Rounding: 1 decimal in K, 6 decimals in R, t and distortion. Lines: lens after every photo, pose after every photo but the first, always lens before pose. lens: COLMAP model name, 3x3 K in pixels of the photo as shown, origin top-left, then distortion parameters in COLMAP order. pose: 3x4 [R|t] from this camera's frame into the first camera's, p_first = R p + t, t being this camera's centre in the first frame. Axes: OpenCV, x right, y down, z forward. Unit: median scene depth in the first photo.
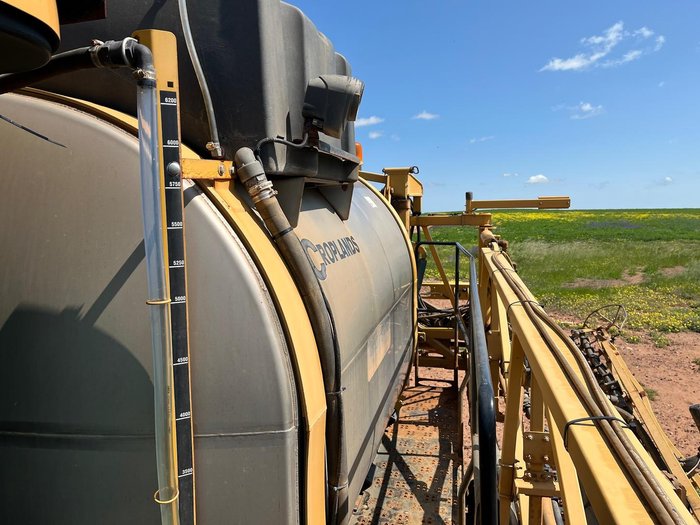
lens RADIAL K [[535.7, 0, 345.5], [0, 535.7, 259.1], [0, 0, 1]] dist [0.060842, -0.092970]
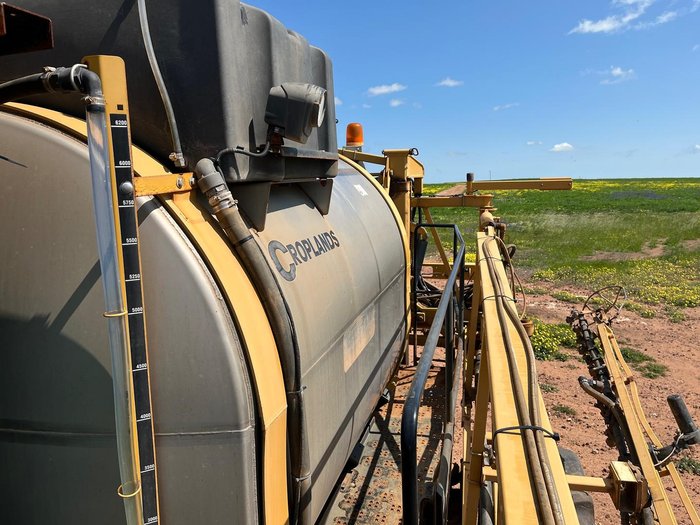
lens RADIAL K [[535.1, 0, 344.6], [0, 535.1, 262.0], [0, 0, 1]] dist [0.065662, -0.100055]
pose [[0.999372, 0.001300, -0.035417, 0.113090], [0.000814, 0.998221, 0.059621, -0.067960], [0.035432, -0.059612, 0.997593, -0.033105]]
